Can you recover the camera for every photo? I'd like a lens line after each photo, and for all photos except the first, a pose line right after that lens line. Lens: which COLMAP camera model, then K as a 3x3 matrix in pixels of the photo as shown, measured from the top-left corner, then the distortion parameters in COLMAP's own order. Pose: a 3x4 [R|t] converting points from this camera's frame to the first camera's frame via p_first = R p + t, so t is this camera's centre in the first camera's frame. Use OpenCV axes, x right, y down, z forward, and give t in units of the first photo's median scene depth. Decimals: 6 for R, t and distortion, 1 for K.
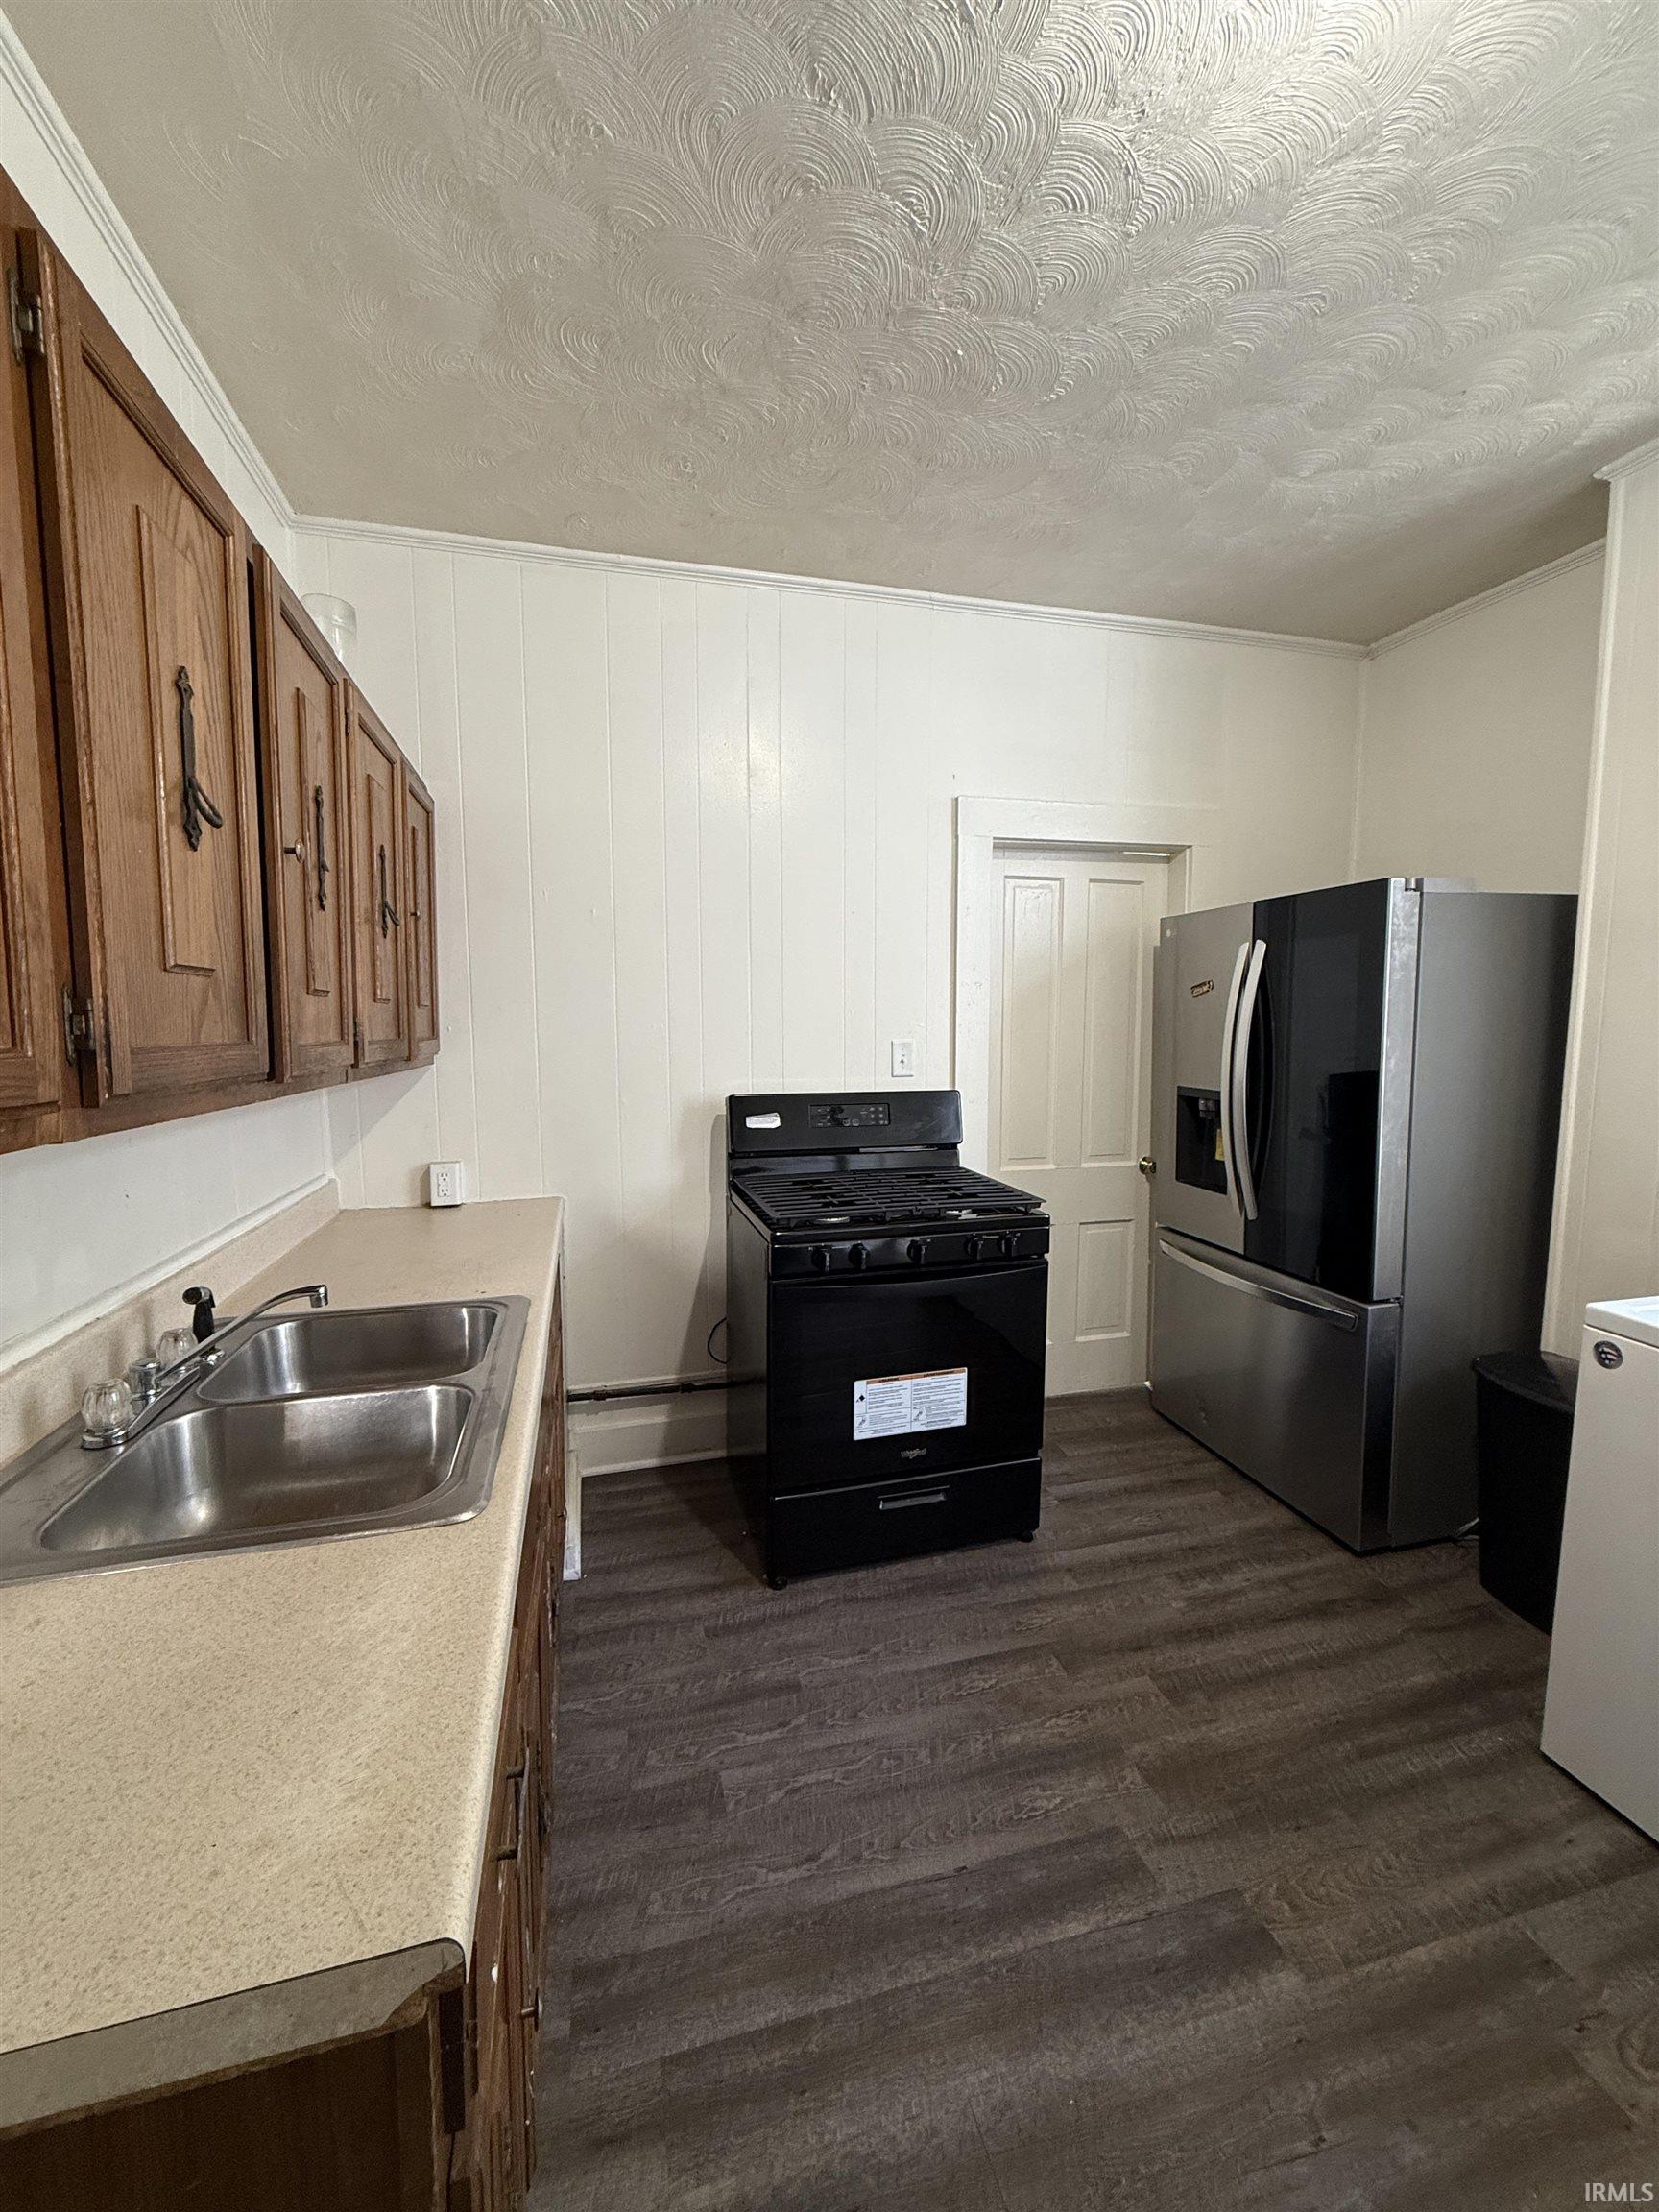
lens RADIAL K [[879.7, 0, 827.7], [0, 879.7, 1099.7], [0, 0, 1]] dist [0.001152, -0.000310]
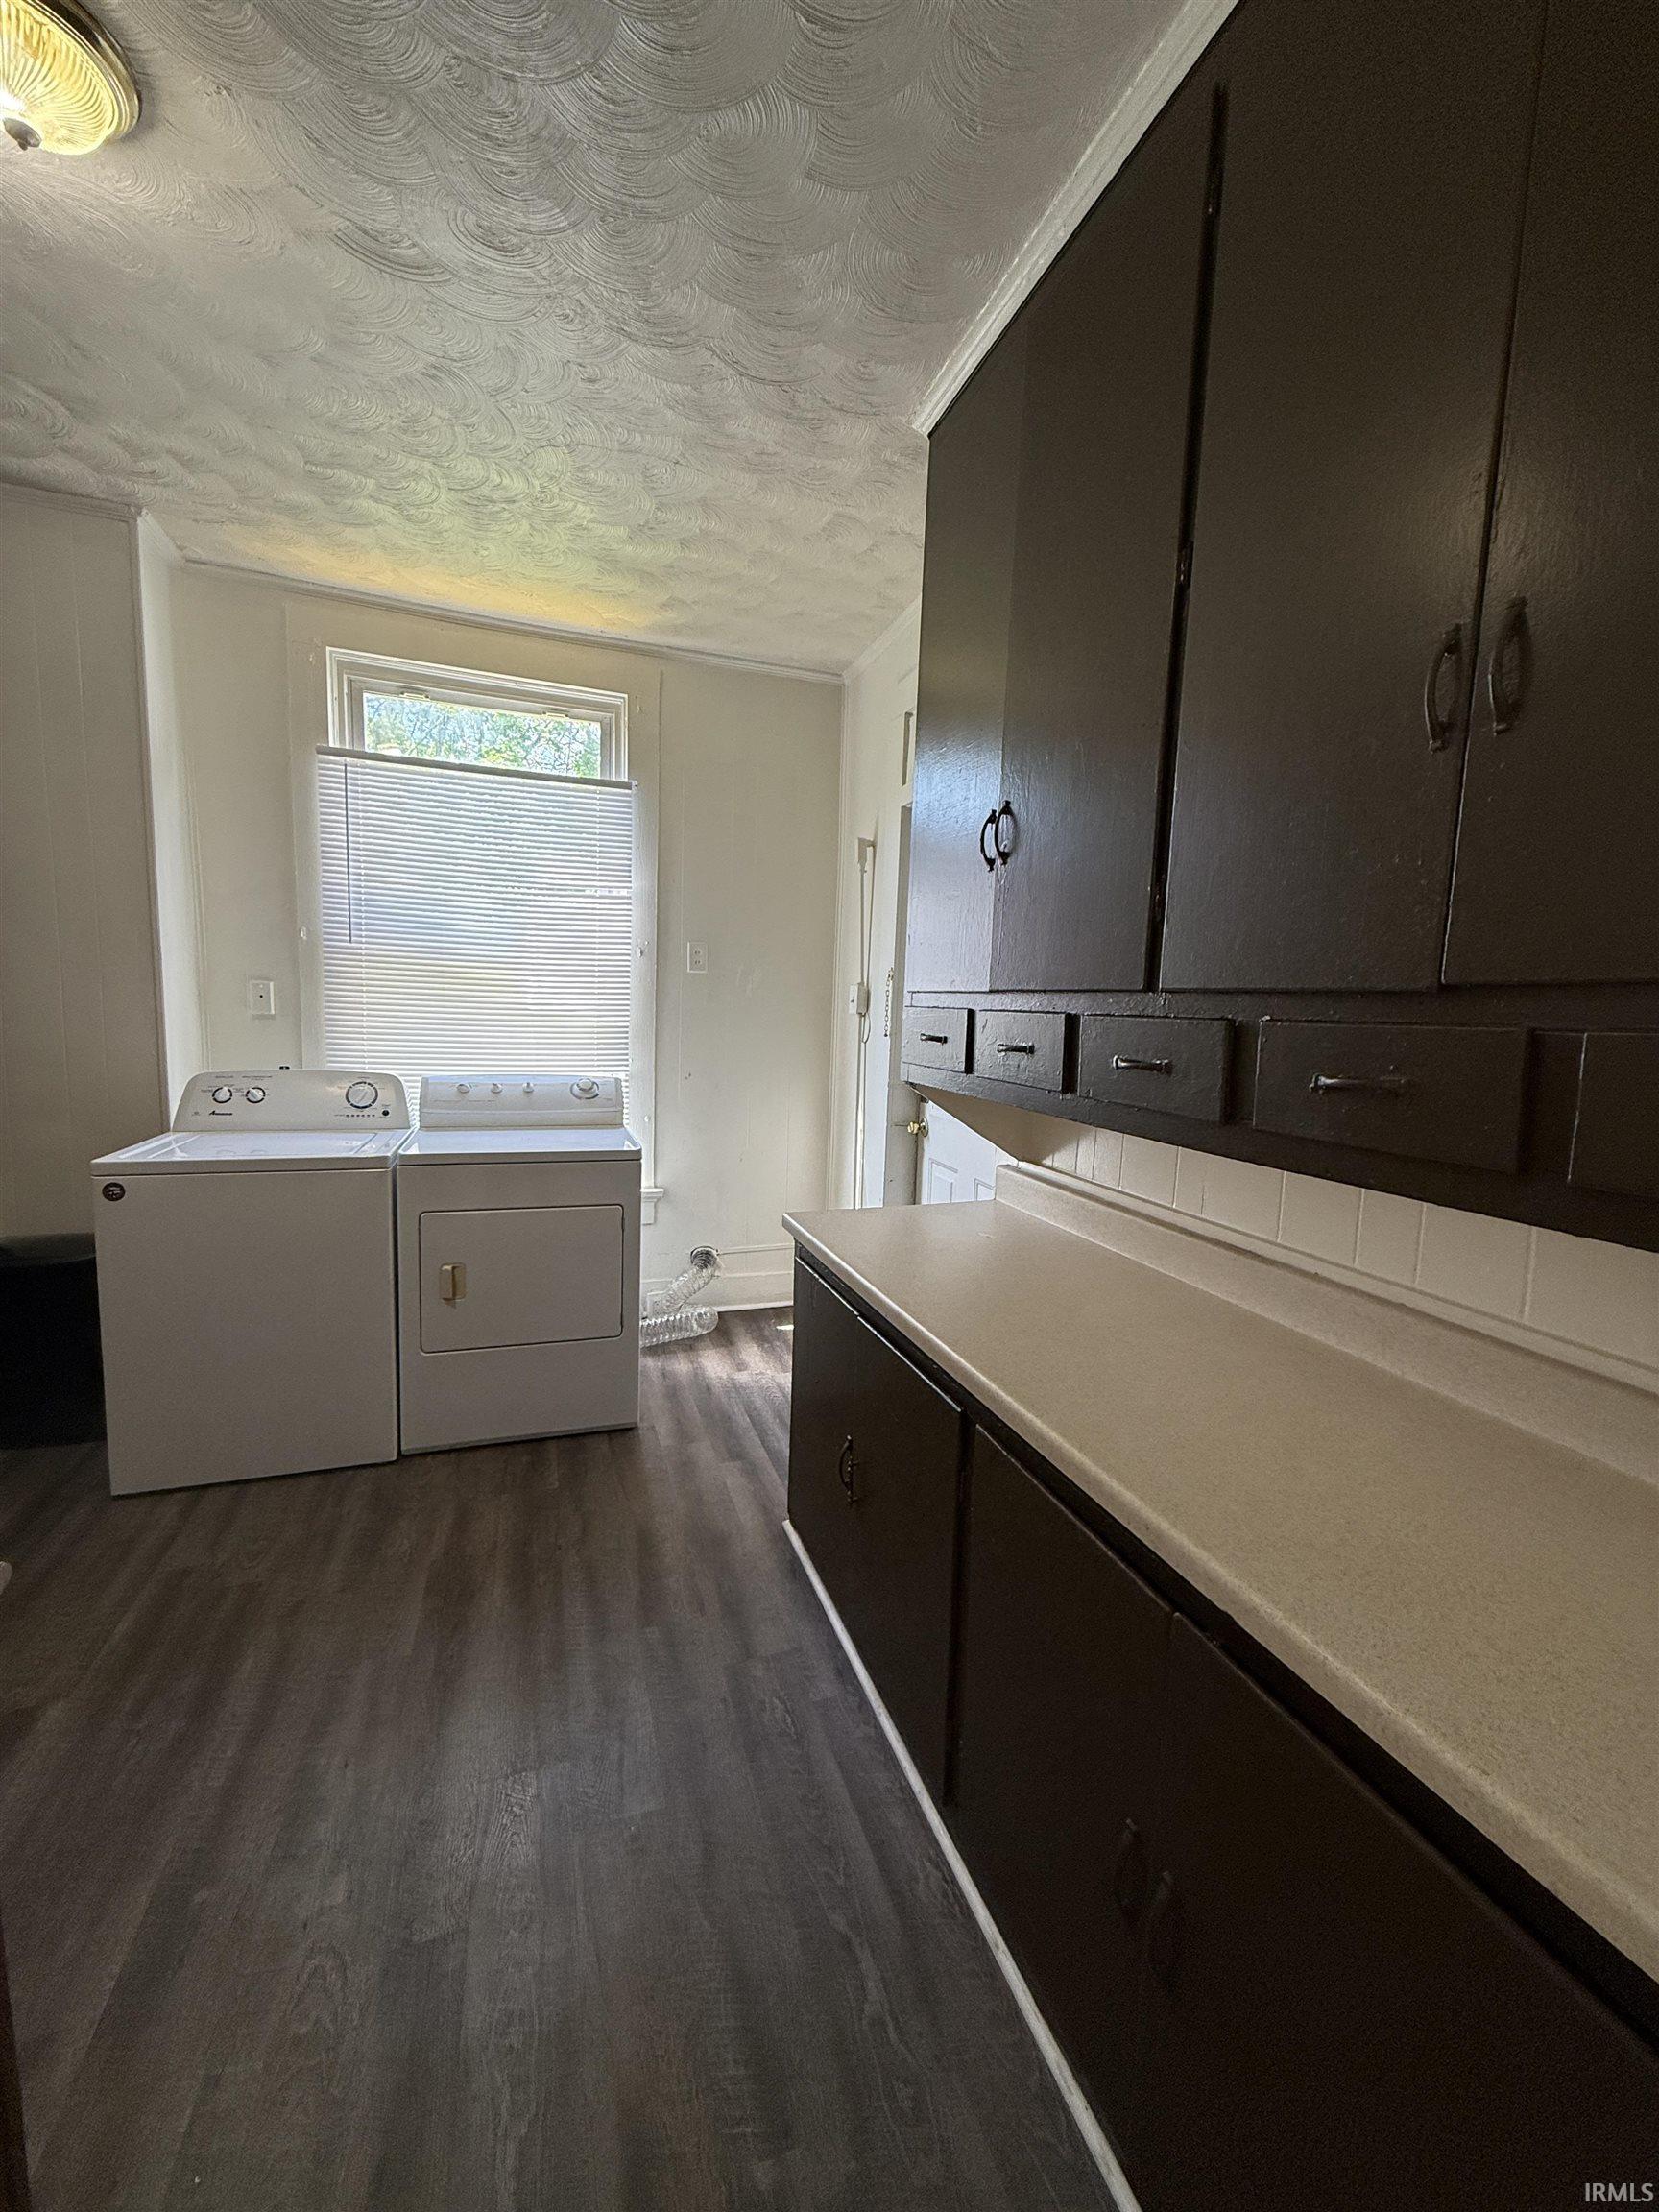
lens RADIAL K [[879.7, 0, 830.3], [0, 879.7, 1107.4], [0, 0, 1]] dist [0.001152, -0.000310]
pose [[-0.056178, -0.126226, 0.990410, -0.406678], [0.073291, 0.988778, 0.130175, 0.039721], [-0.995727, 0.079901, -0.046297, -0.067633]]
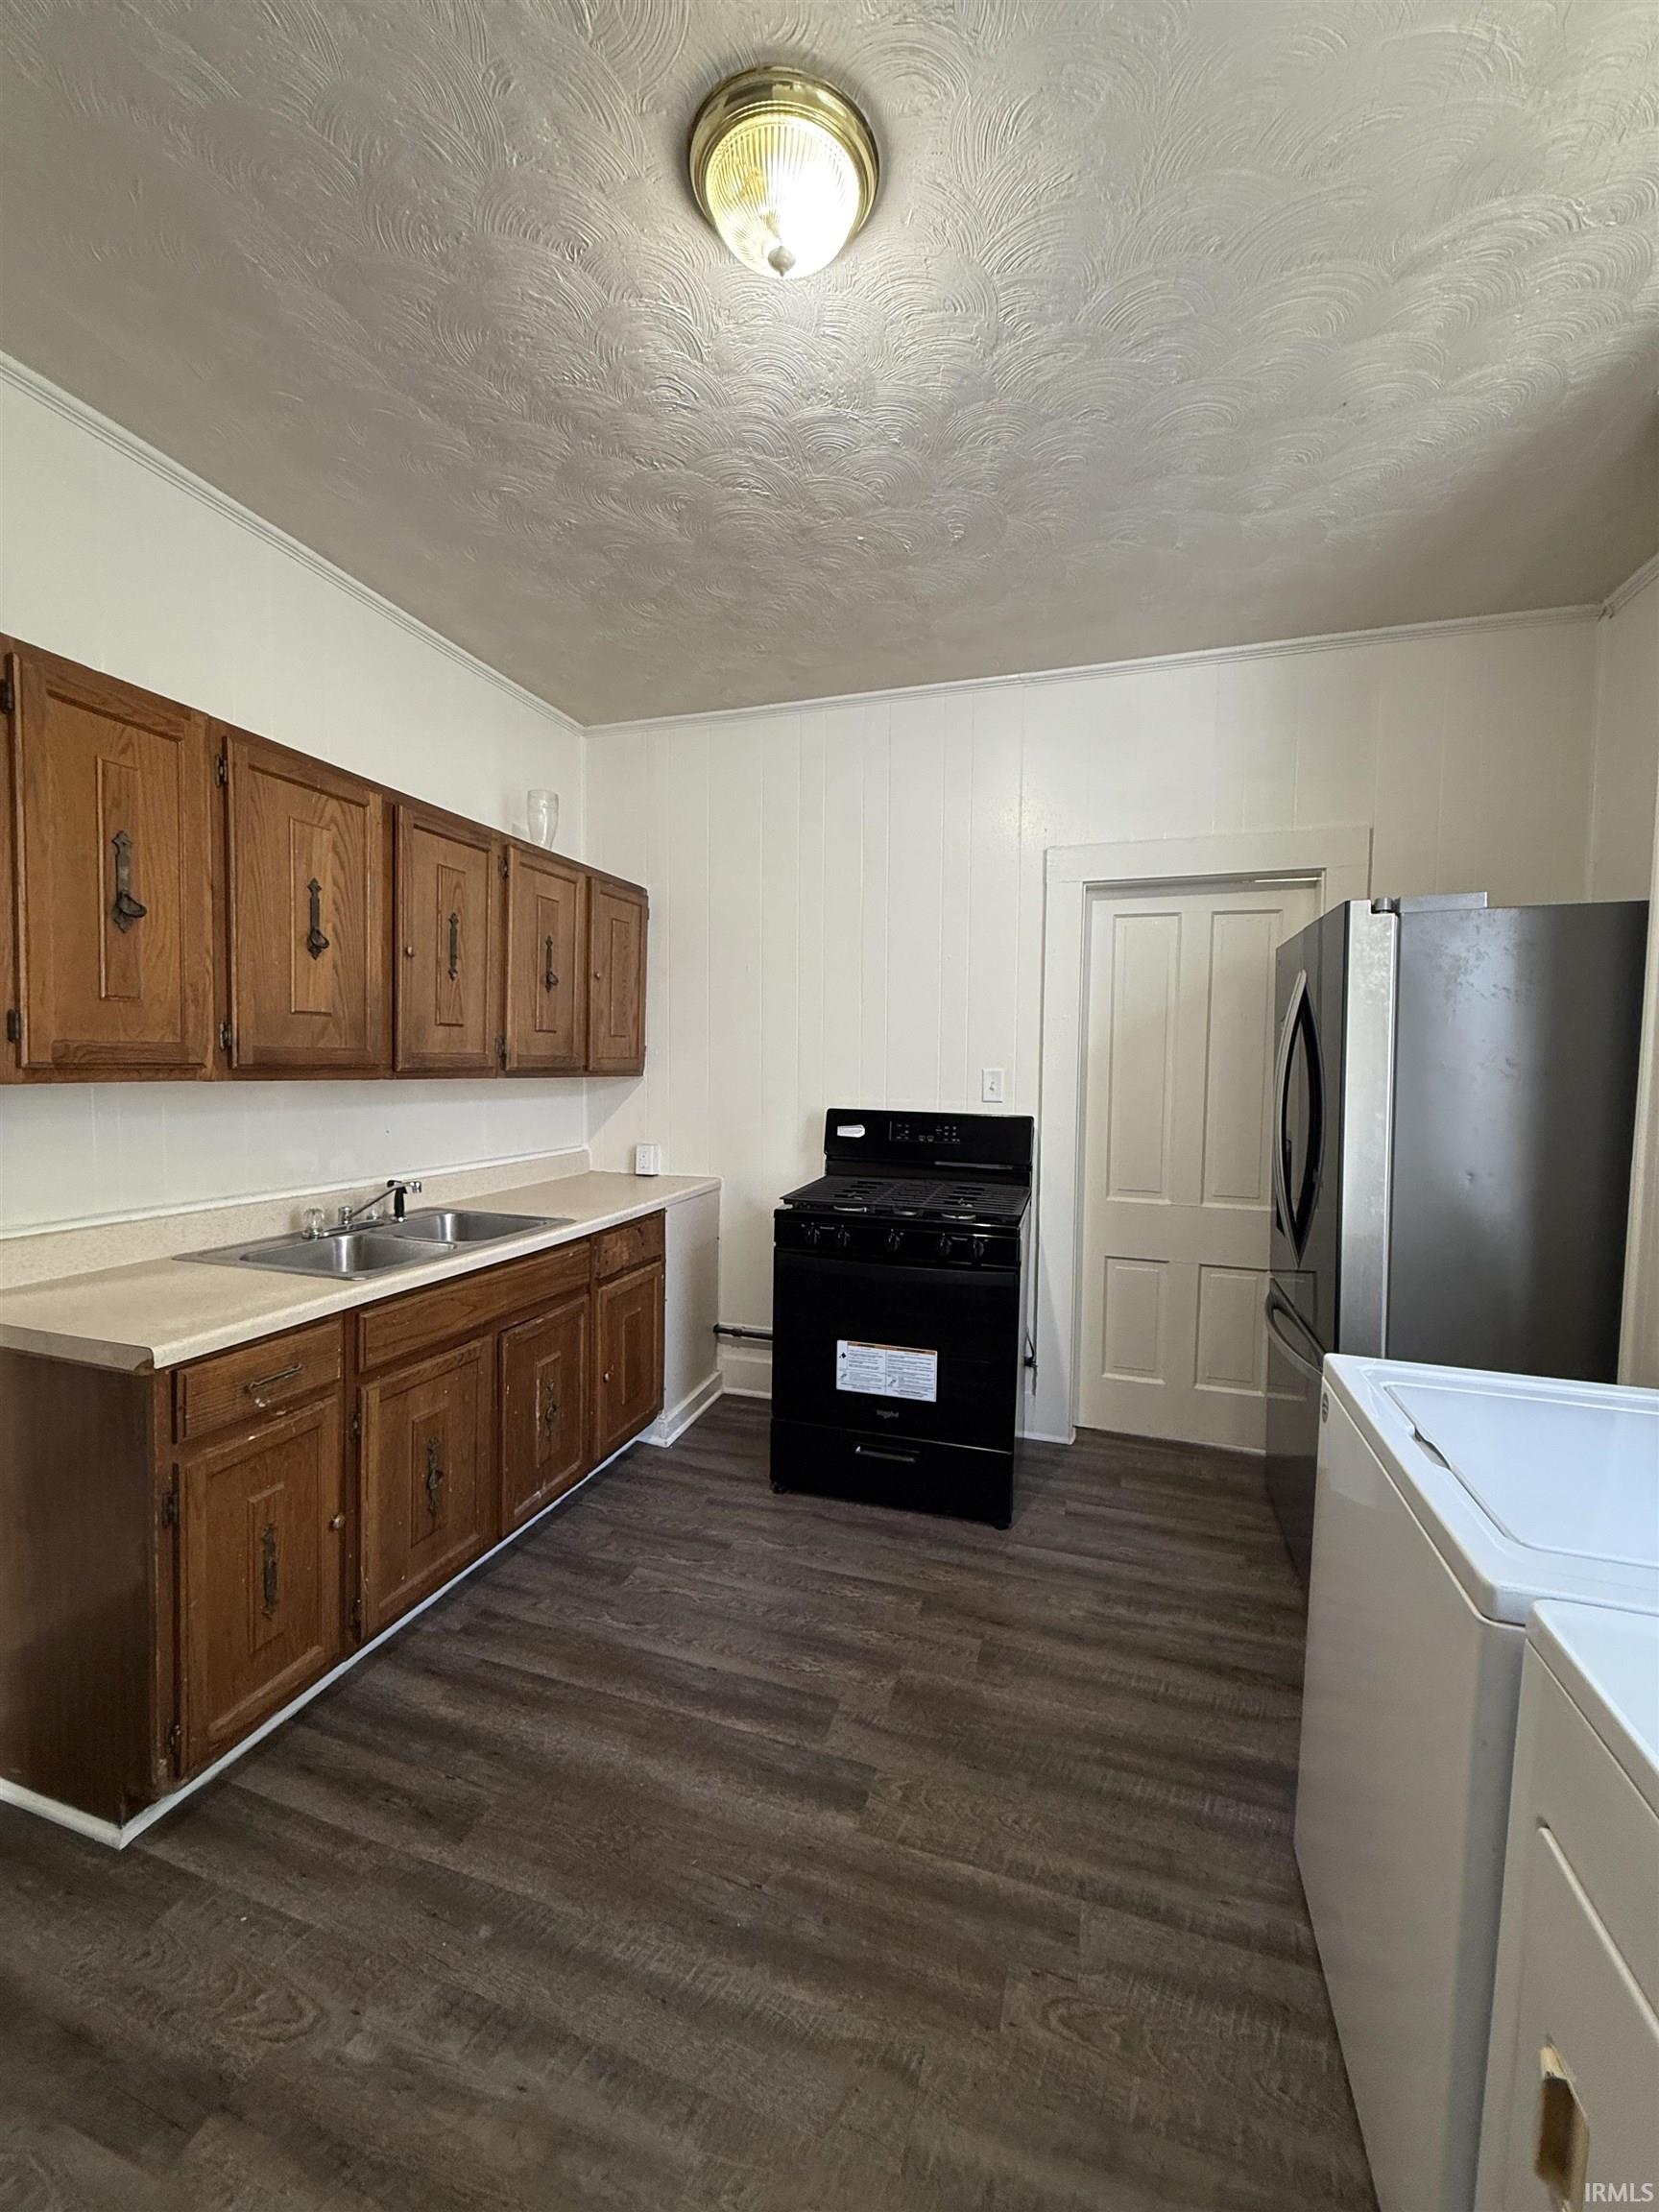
lens RADIAL K [[879.7, 0, 828.4], [0, 879.7, 1098.6], [0, 0, 1]] dist [0.001152, -0.000310]
pose [[0.840787, 0.041353, -0.539784, 0.676031], [-0.065908, 0.997481, -0.026244, 0.016085], [0.537339, 0.057642, 0.841394, -0.062948]]
